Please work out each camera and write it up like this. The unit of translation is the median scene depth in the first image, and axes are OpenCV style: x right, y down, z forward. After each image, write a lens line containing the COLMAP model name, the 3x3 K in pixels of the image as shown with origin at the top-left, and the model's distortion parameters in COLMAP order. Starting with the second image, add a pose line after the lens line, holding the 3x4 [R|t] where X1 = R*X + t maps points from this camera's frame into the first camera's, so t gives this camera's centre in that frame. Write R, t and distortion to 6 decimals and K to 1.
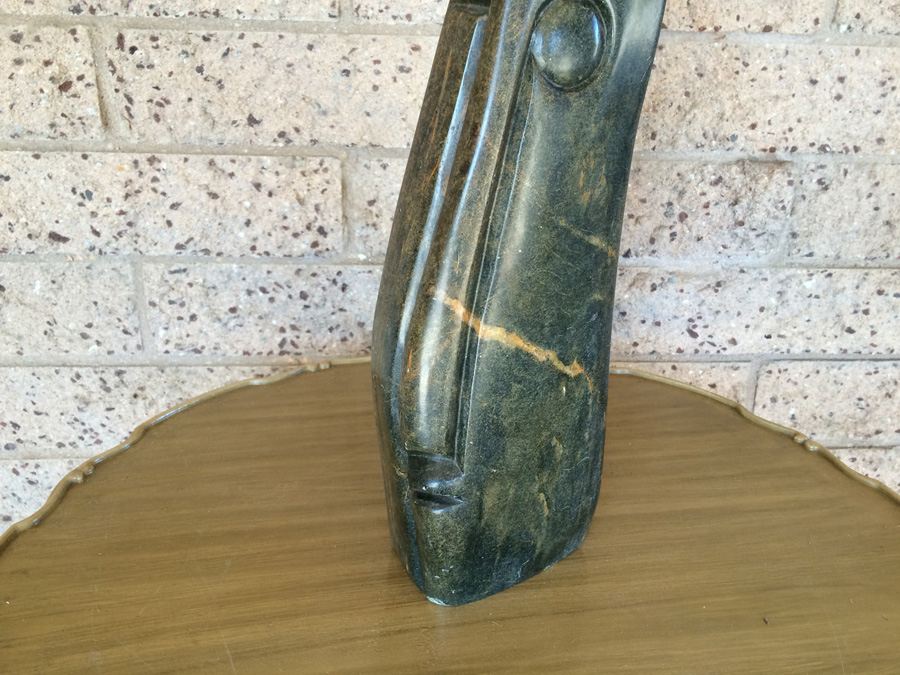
lens RADIAL K [[785.2, 0, 447.4], [0, 785.2, 338.2], [0, 0, 1]] dist [0.085566, -0.140227]
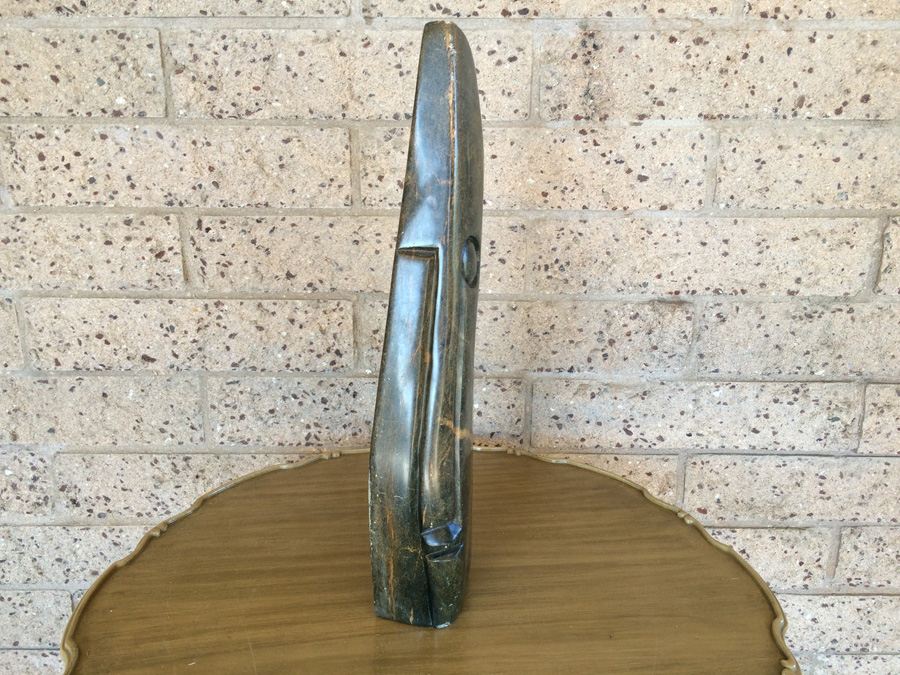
lens RADIAL K [[785.2, 0, 447.3], [0, 785.2, 332.1], [0, 0, 1]] dist [0.085566, -0.140227]
pose [[0.997439, -0.000589, -0.071516, 0.124591], [-0.007721, 0.993234, -0.115874, -0.017558], [0.071100, 0.116129, 0.990686, -0.327034]]
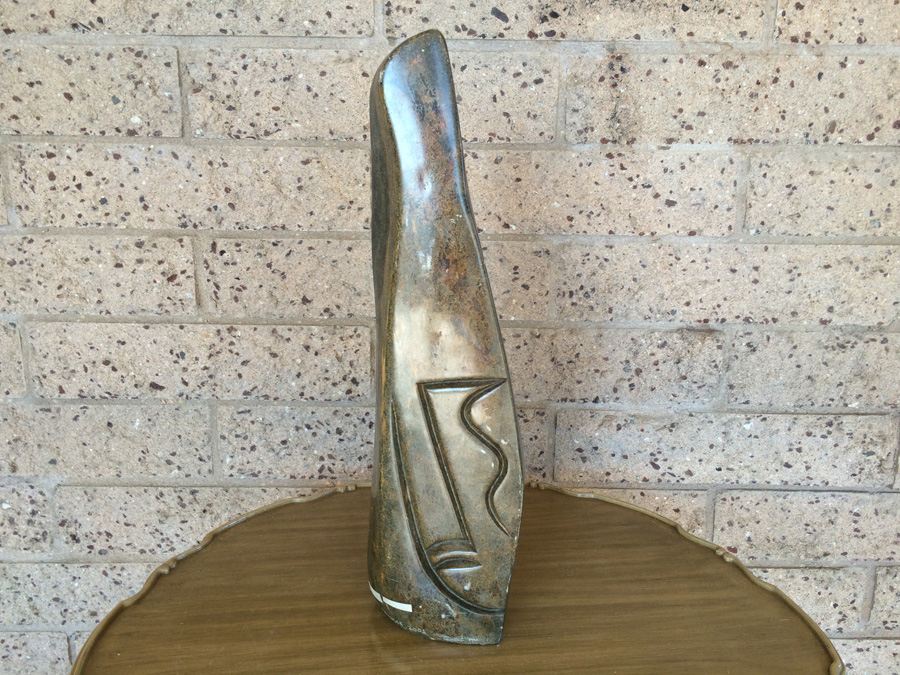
lens RADIAL K [[785.2, 0, 449.9], [0, 785.2, 331.6], [0, 0, 1]] dist [0.085566, -0.140227]
pose [[0.998065, 0.001610, -0.062162, 0.078329], [-0.011878, 0.986193, -0.165175, -0.005057], [0.061038, 0.165594, 0.984303, -0.281081]]
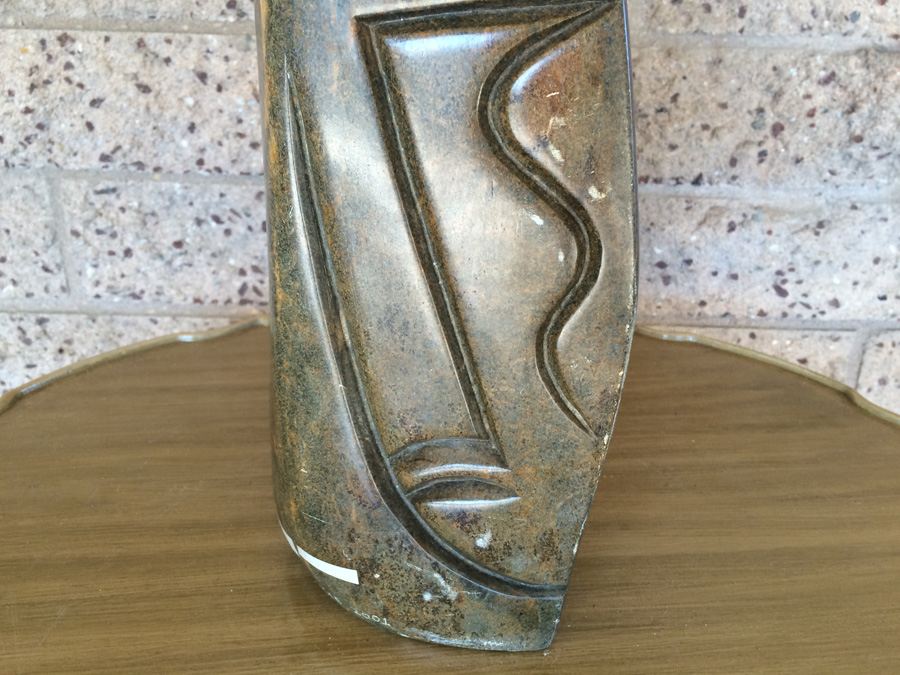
lens RADIAL K [[785.2, 0, 450.2], [0, 785.2, 336.6], [0, 0, 1]] dist [0.085566, -0.140227]
pose [[0.997676, 0.029472, -0.061435, 0.048331], [-0.026846, 0.998709, 0.043129, 0.015080], [0.062627, -0.041380, 0.997179, 0.249766]]
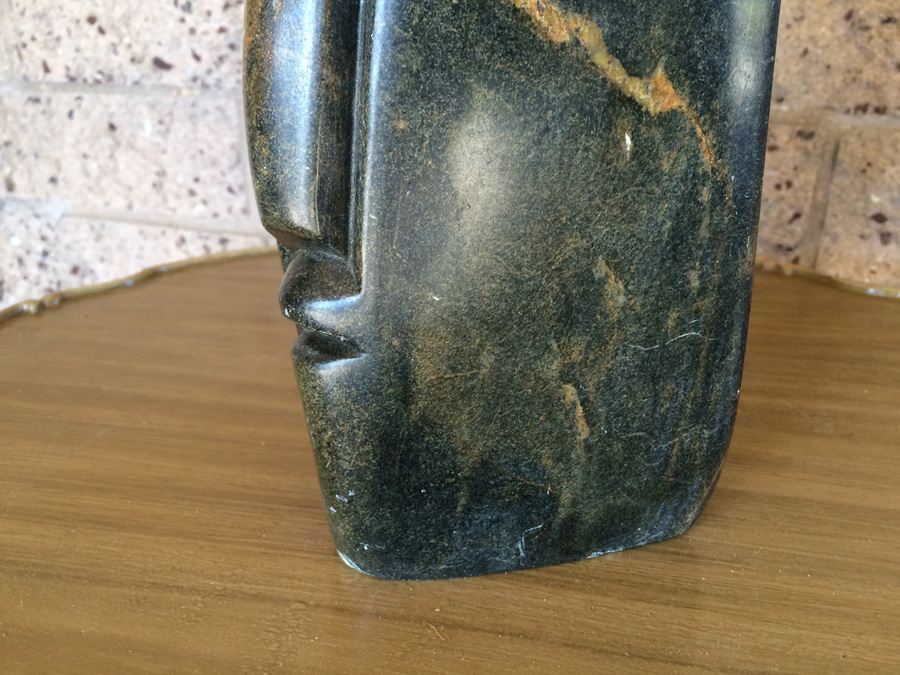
lens RADIAL K [[785.2, 0, 447.2], [0, 785.2, 336.4], [0, 0, 1]] dist [0.085566, -0.140227]
pose [[0.924594, 0.128499, -0.358629, 0.131925], [-0.128239, 0.991438, 0.024622, 0.101153], [0.358722, 0.023225, 0.933155, 0.327999]]
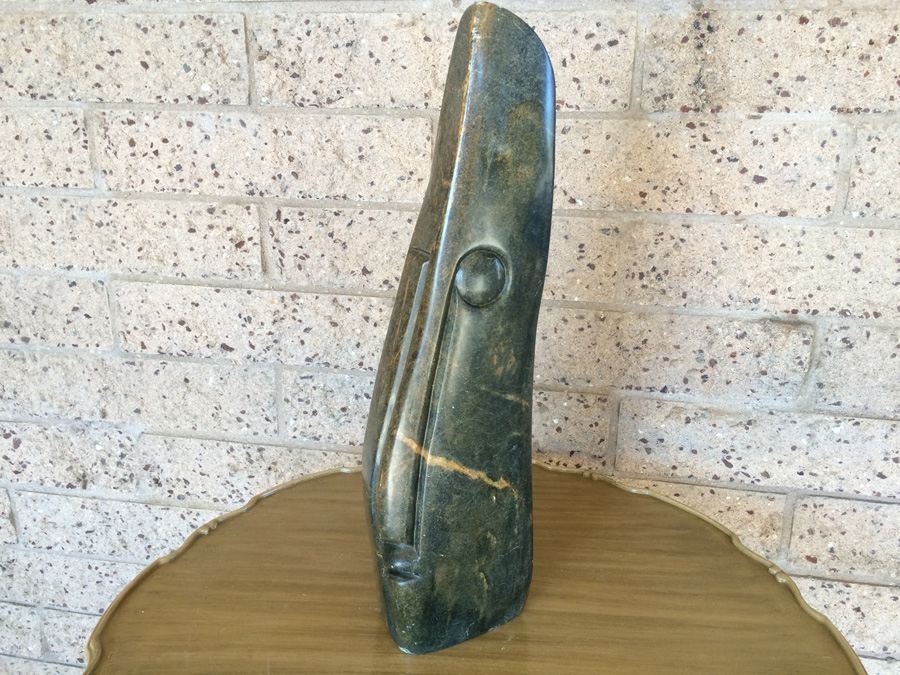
lens RADIAL K [[785.2, 0, 443.5], [0, 785.2, 332.2], [0, 0, 1]] dist [0.085566, -0.140227]
pose [[0.967920, 0.060807, -0.243789, 0.203547], [-0.084067, 0.992728, -0.086164, -0.067364], [0.236777, 0.103895, 0.965993, -0.231116]]
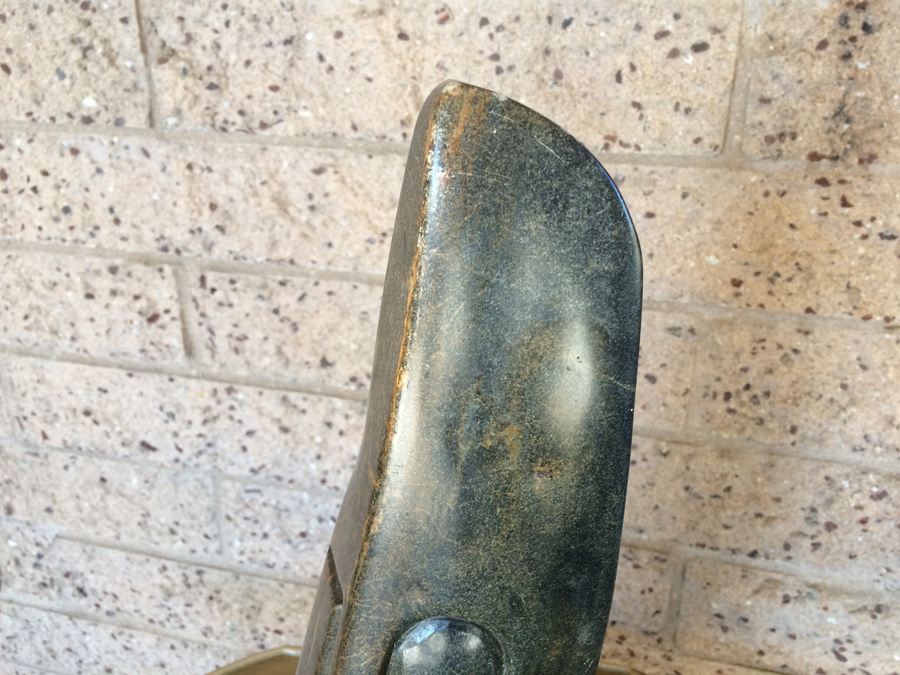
lens RADIAL K [[785.2, 0, 444.9], [0, 785.2, 329.9], [0, 0, 1]] dist [0.085566, -0.140227]
pose [[0.947576, 0.103770, -0.302210, 0.161399], [-0.104975, 0.994399, 0.012299, -0.328602], [0.301793, 0.020071, 0.953162, 0.145468]]
